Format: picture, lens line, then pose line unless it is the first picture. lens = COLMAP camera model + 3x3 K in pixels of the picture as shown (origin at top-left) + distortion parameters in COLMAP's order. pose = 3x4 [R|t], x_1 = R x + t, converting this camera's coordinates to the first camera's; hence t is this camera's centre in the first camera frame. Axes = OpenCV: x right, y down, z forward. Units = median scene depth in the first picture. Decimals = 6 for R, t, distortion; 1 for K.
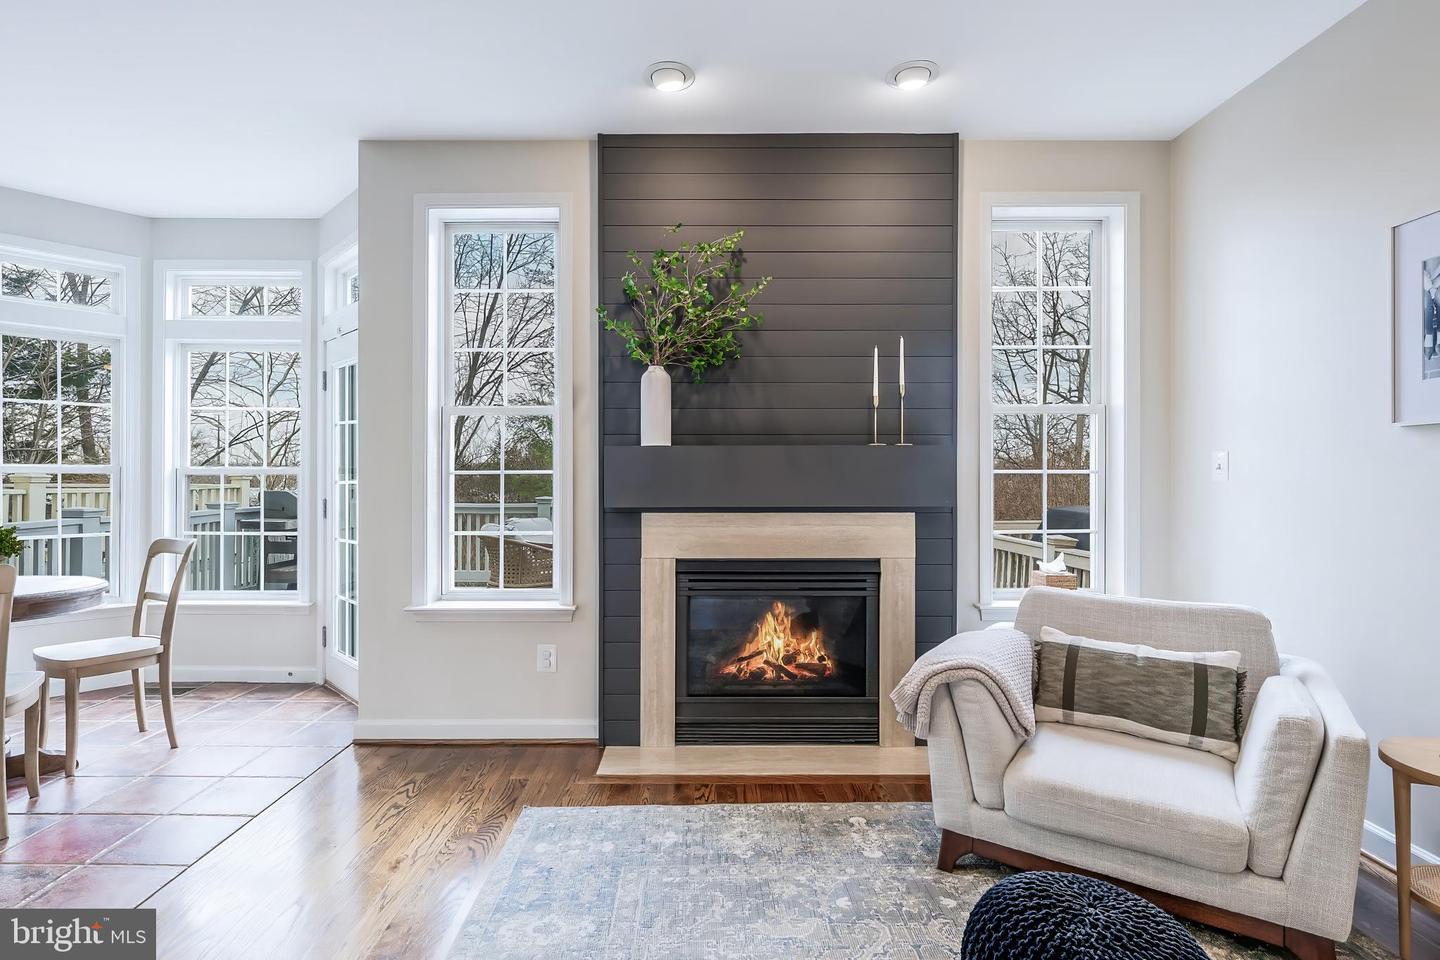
lens RADIAL K [[709.8, 0, 695.9], [0, 709.8, 475.9], [0, 0, 1]] dist [-0.003436, -0.000976]
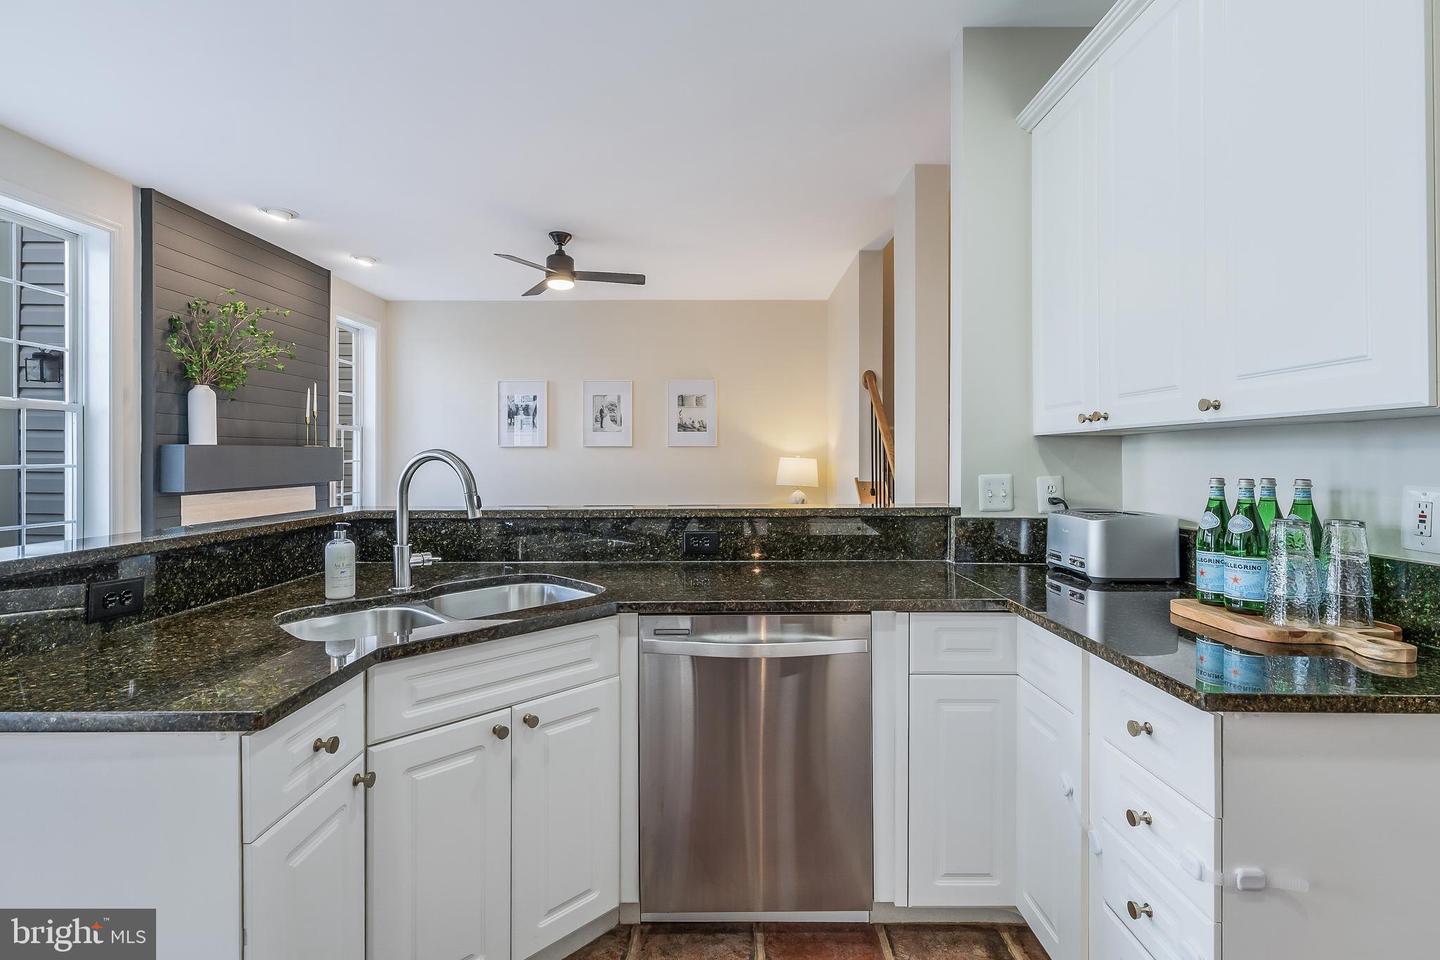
lens RADIAL K [[657.1, 0, 719.8], [0, 657.1, 456.6], [0, 0, 1]] dist [0.010418, 0.000143]
pose [[0.008099, -0.000887, 0.999967, -1.254451], [-0.001387, 0.999999, 0.000898, -0.020897], [-0.999966, -0.001394, 0.008098, 0.009764]]
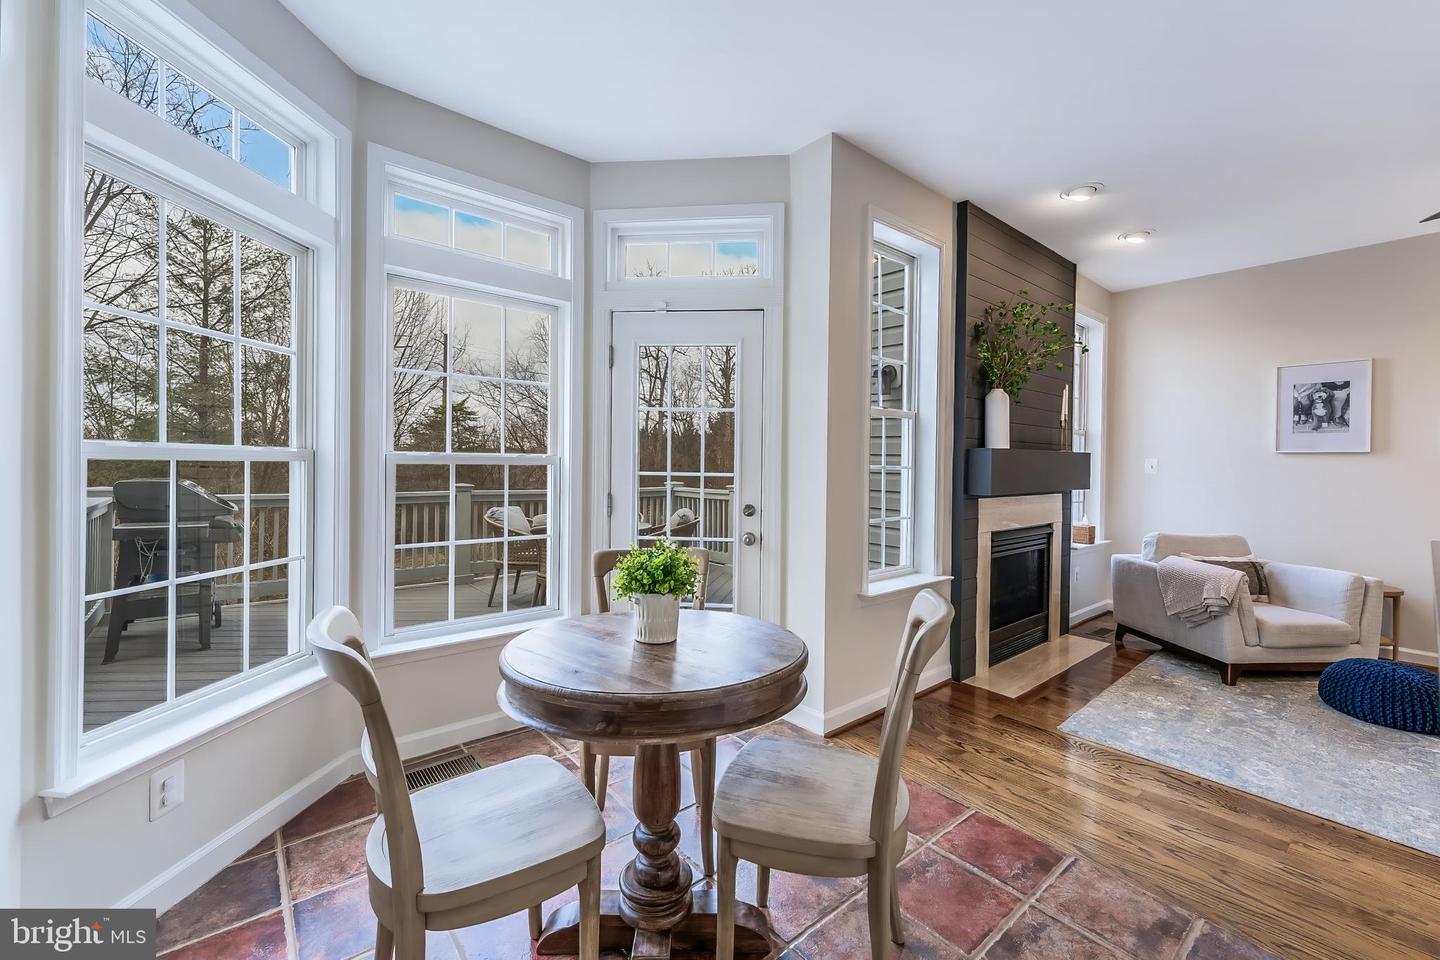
lens RADIAL K [[584.8, 0, 721.6], [0, 584.8, 466.9], [0, 0, 1]] dist [0.000898, -0.000235]
pose [[0.764759, 0.003839, 0.644305, -1.129350], [-0.013604, 0.999856, 0.010191, -0.011351], [-0.644173, -0.016559, 0.764701, 0.469899]]
